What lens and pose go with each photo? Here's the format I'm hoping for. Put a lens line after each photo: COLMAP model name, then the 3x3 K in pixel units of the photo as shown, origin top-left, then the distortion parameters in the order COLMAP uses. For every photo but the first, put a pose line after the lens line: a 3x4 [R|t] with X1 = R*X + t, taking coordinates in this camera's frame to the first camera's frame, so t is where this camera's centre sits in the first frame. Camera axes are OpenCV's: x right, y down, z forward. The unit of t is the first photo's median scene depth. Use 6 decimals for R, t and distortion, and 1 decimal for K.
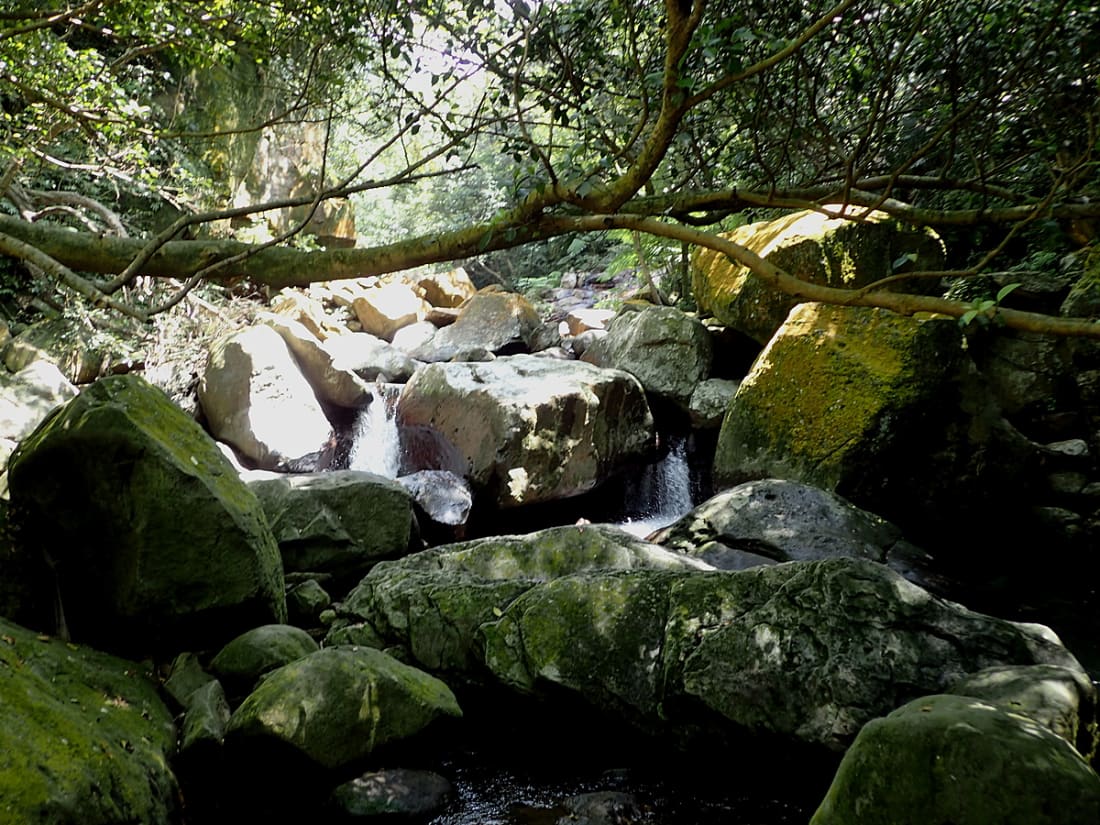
lens RADIAL K [[968.9, 0, 557.6], [0, 968.9, 409.6], [0, 0, 1]] dist [0.014565, -0.053274]
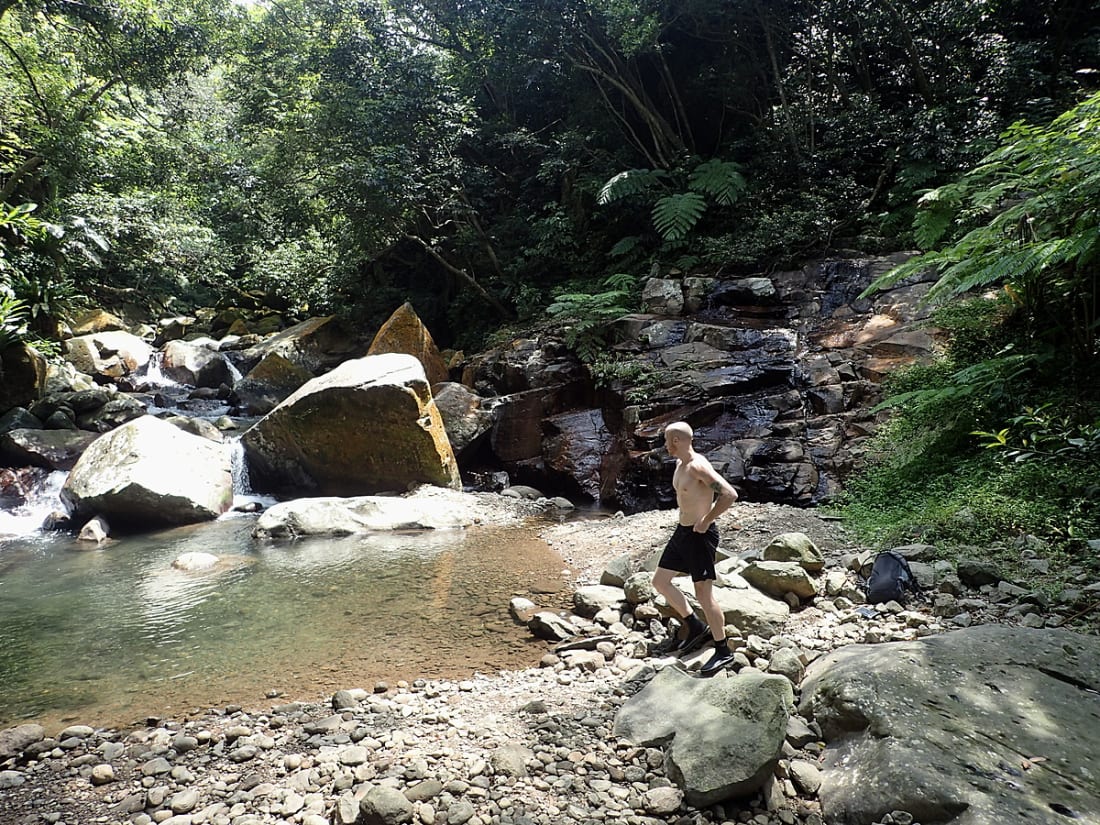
lens RADIAL K [[809.4, 0, 558.7], [0, 809.4, 412.3], [0, 0, 1]] dist [-0.008991, 0.000445]
pose [[0.990958, -0.040458, 0.127929, -0.272089], [0.032191, 0.997297, 0.066046, -0.363954], [-0.130256, -0.061330, 0.989582, 2.217981]]
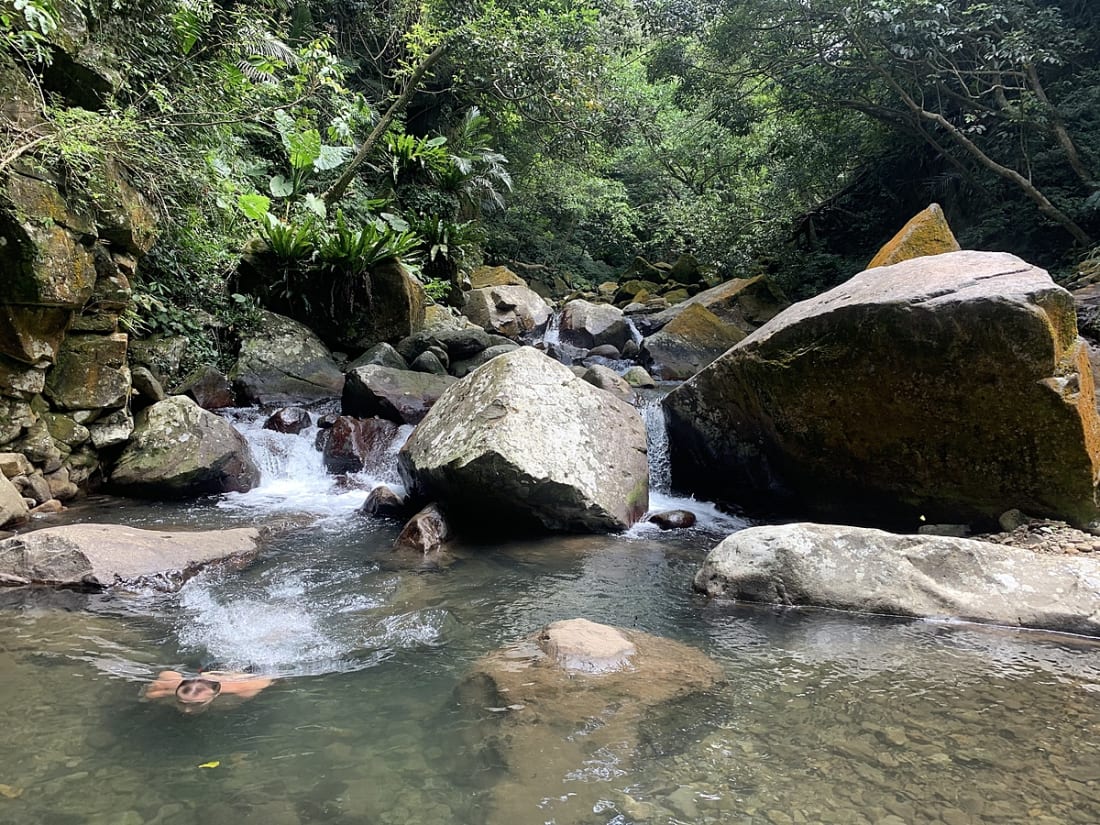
lens RADIAL K [[829.7, 0, 550.0], [0, 829.7, 412.5], [0, 0, 1]] dist [0.037805, -0.023904]
pose [[0.942526, 0.039625, -0.331774, -0.410253], [-0.021230, 0.998039, 0.058889, -0.303659], [0.333457, -0.048461, 0.941519, 2.645887]]
